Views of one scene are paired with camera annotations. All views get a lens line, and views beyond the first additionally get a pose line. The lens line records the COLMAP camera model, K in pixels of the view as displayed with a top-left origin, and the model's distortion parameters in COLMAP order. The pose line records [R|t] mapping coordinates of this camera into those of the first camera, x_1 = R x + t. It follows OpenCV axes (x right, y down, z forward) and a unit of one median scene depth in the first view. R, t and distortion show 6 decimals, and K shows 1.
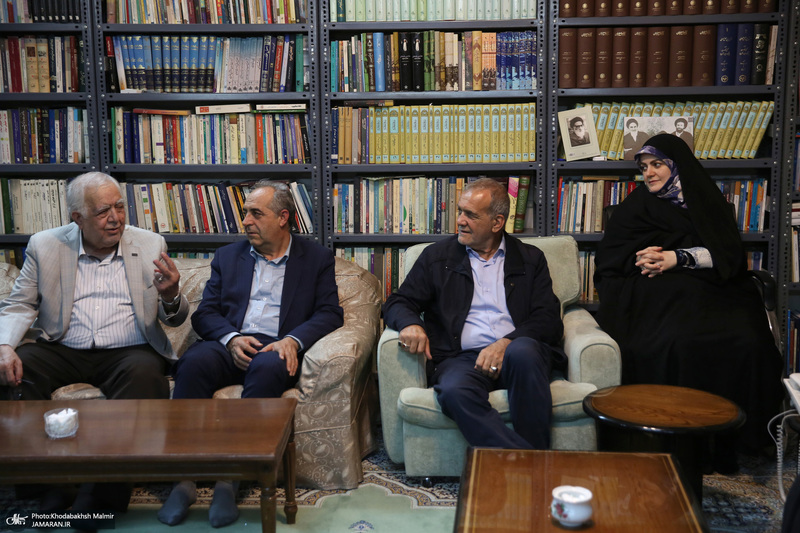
lens RADIAL K [[1056.8, 0, 395.0], [0, 1056.8, 266.4], [0, 0, 1]] dist [0.080701, 0.000000]
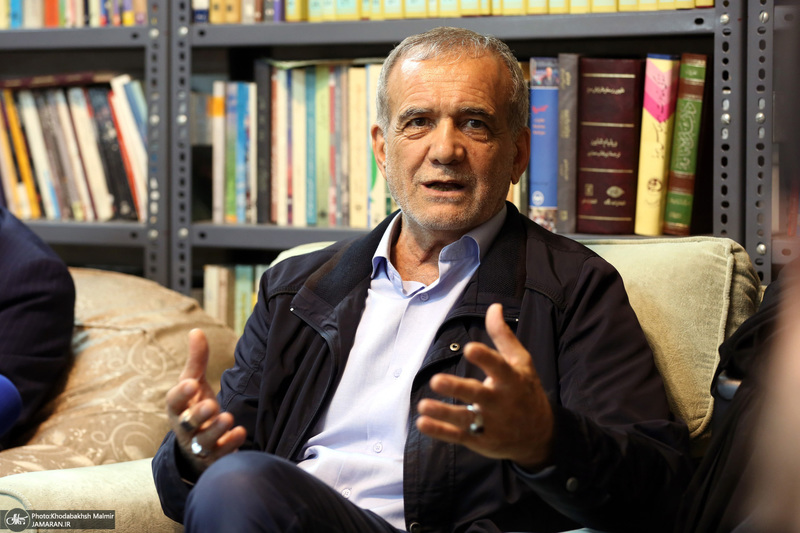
lens RADIAL K [[2605.2, 0, 400.5], [0, 2605.2, 266.6], [0, 0, 1]] dist [-0.053301, 0.000000]
pose [[0.872445, 0.039304, -0.487129, 0.429517], [-0.084402, 0.993901, -0.070971, 0.039869], [0.481368, 0.103033, 0.870442, 0.291244]]
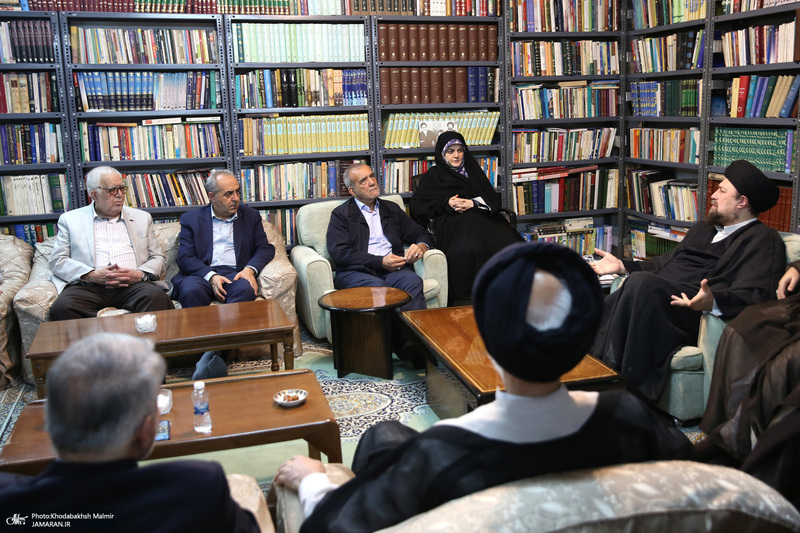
lens RADIAL K [[783.6, 0, 413.9], [0, 783.6, 262.5], [0, 0, 1]] dist [-0.017180, 0.000000]
pose [[0.933522, -0.080750, 0.349307, -0.234015], [0.070857, 0.996642, 0.041030, 0.027231], [-0.351447, -0.013551, 0.936110, -0.141843]]
